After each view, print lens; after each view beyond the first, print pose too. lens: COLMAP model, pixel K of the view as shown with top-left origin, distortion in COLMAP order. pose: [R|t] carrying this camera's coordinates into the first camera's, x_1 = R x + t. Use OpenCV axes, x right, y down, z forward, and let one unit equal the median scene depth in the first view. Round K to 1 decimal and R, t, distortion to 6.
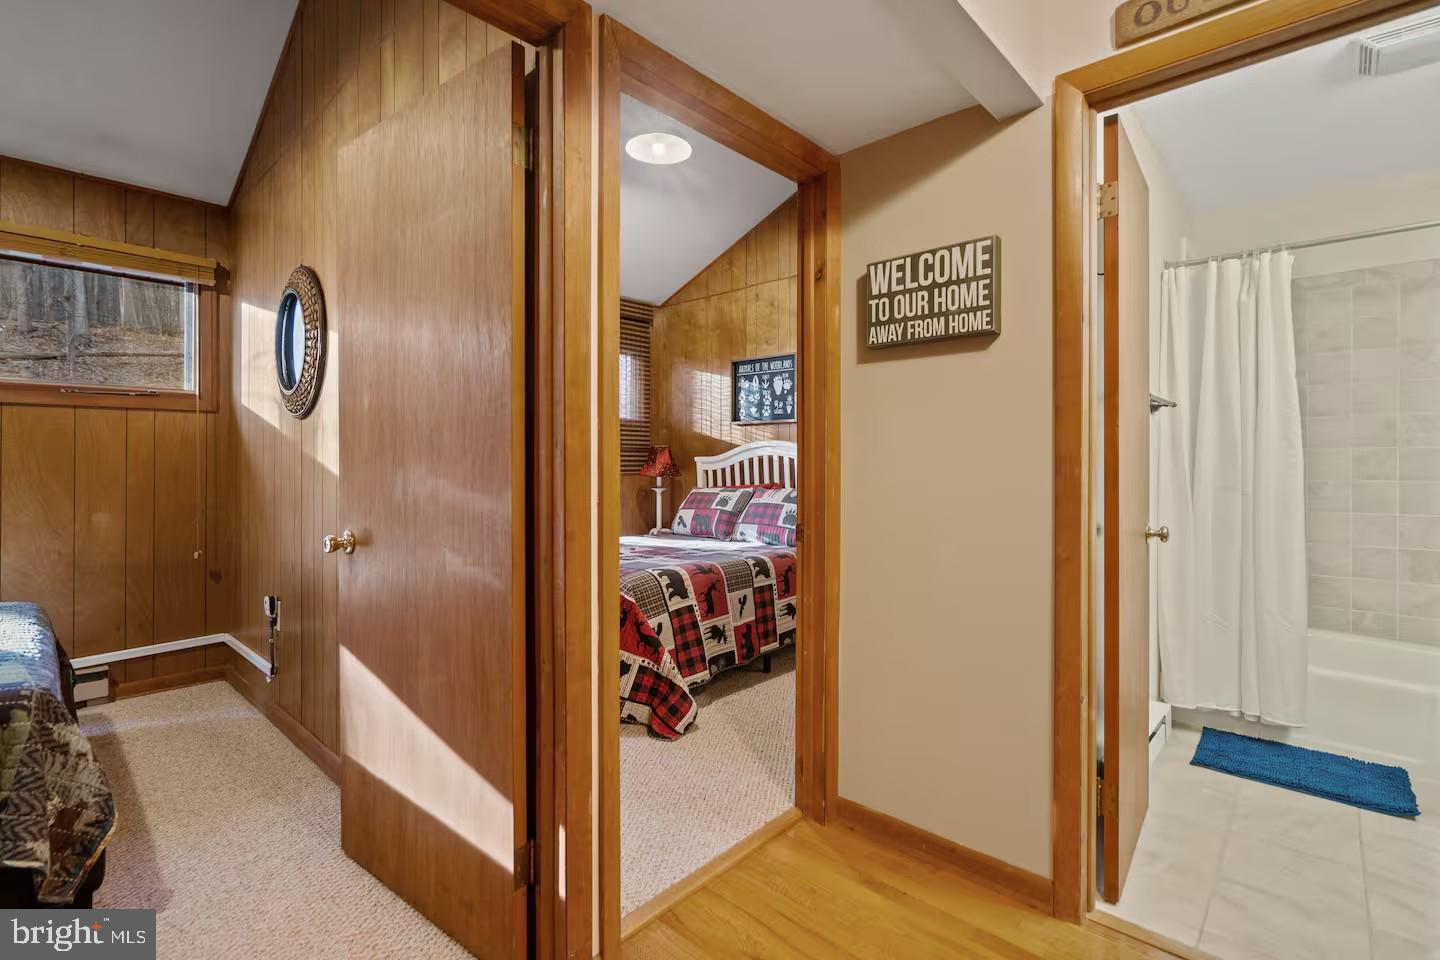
lens RADIAL K [[663.5, 0, 720.3], [0, 663.5, 468.5], [0, 0, 1]] dist [0.003149, 0.000109]
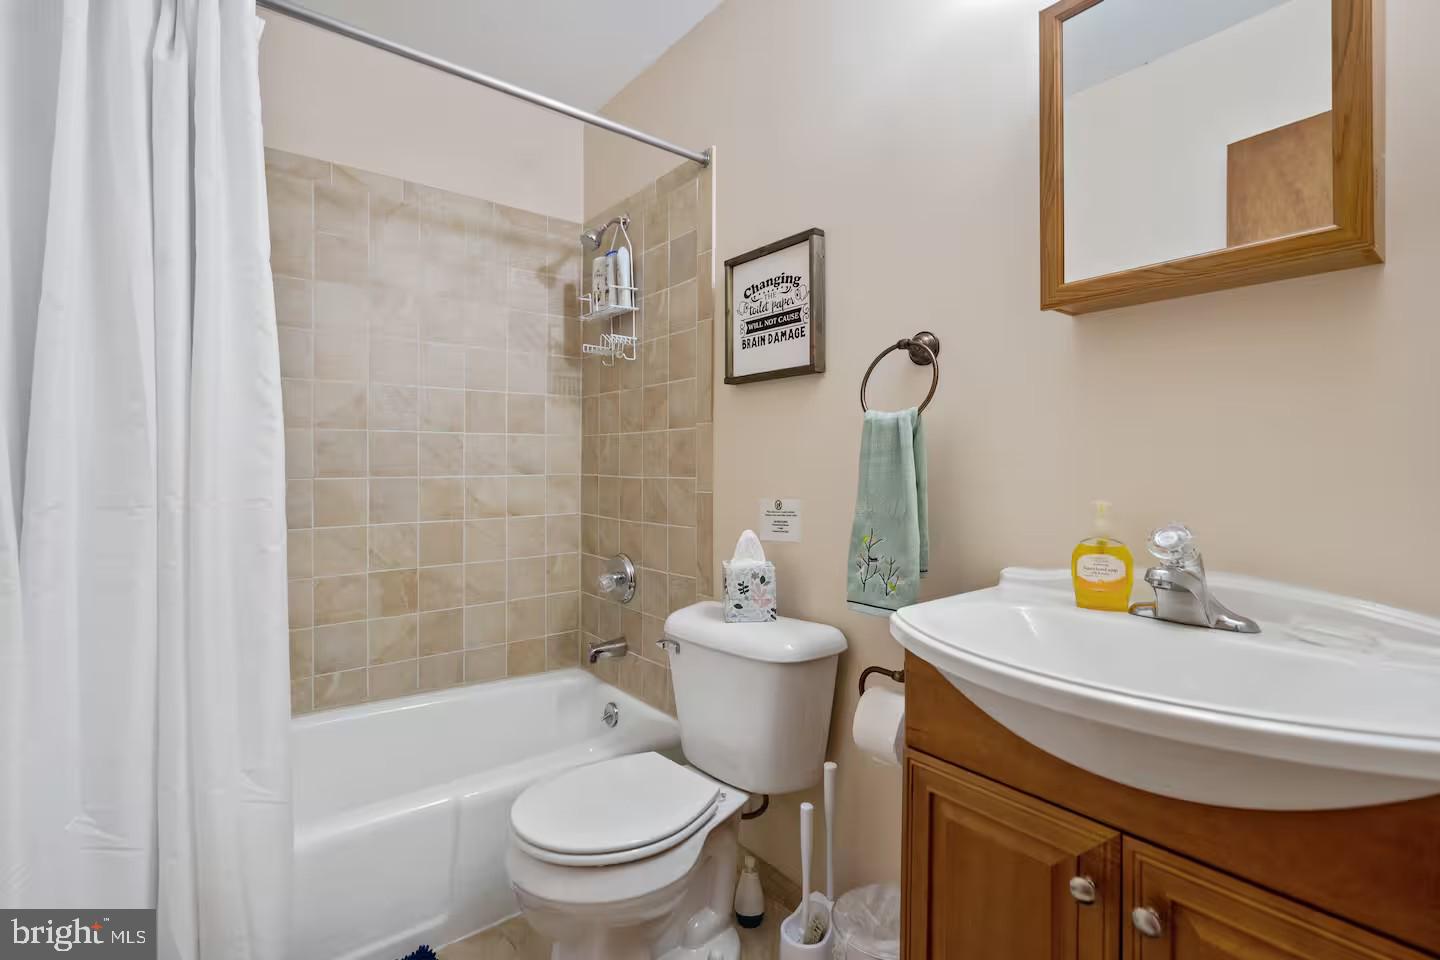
lens RADIAL K [[663.5, 0, 720.3], [0, 663.5, 468.5], [0, 0, 1]] dist [0.003149, 0.000109]
pose [[0.153240, -0.003088, 0.988184, 0.467757], [0.010784, 0.999941, 0.001453, 0.015120], [-0.988130, 0.010434, 0.153264, 0.650225]]
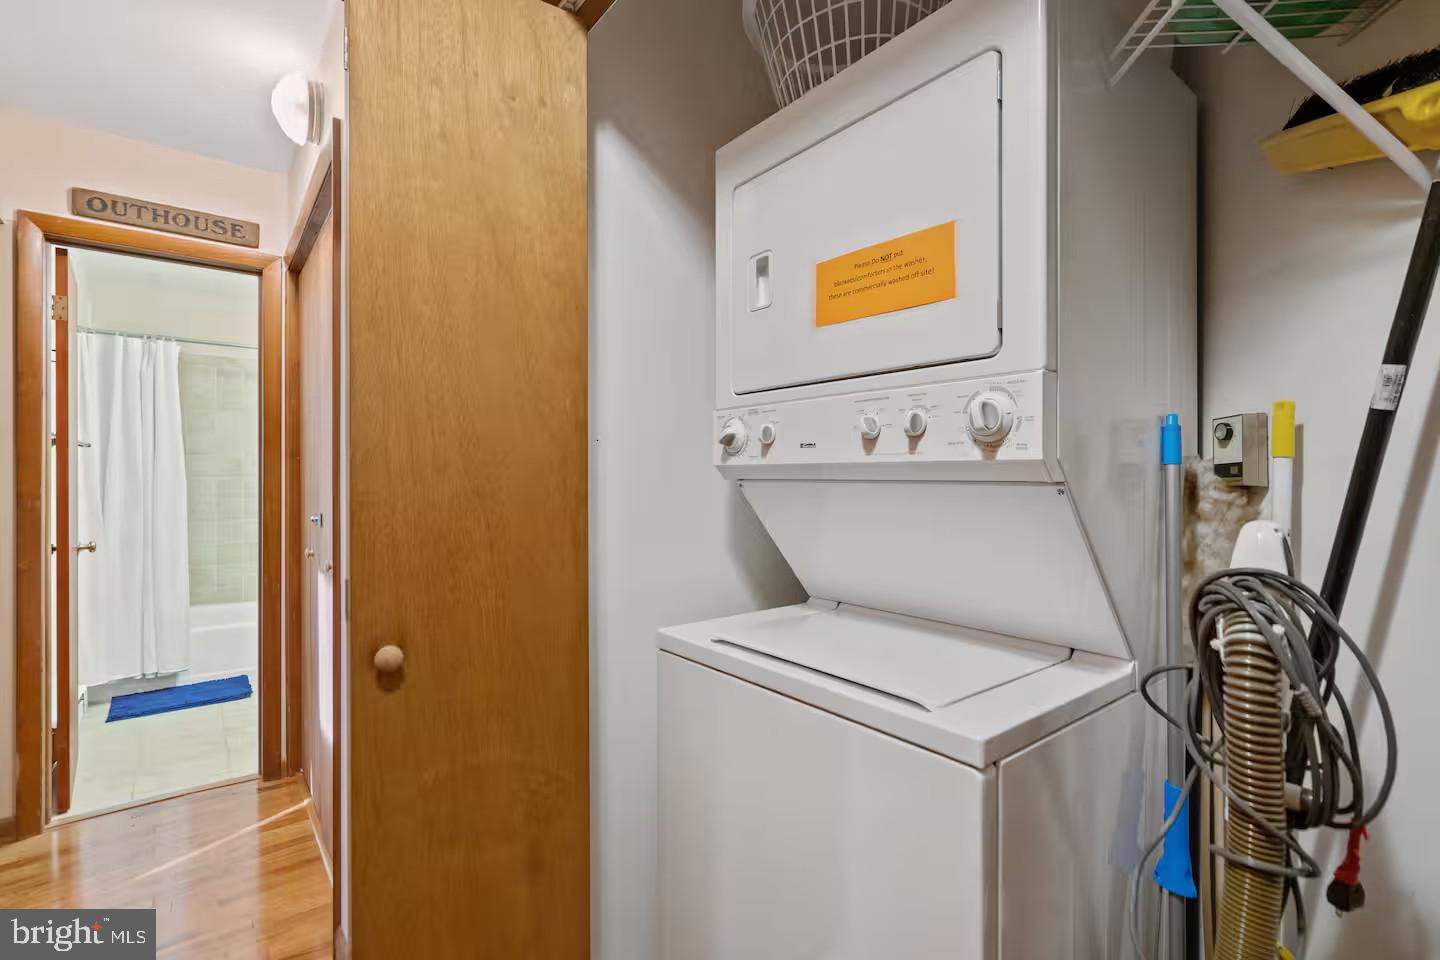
lens RADIAL K [[663.5, 0, 720.3], [0, 663.5, 468.5], [0, 0, 1]] dist [0.003149, 0.000109]
pose [[0.156514, 0.008612, 0.987638, -0.425799], [0.010481, 0.999891, -0.010380, -0.029633], [-0.987620, 0.011976, 0.156407, -0.429557]]
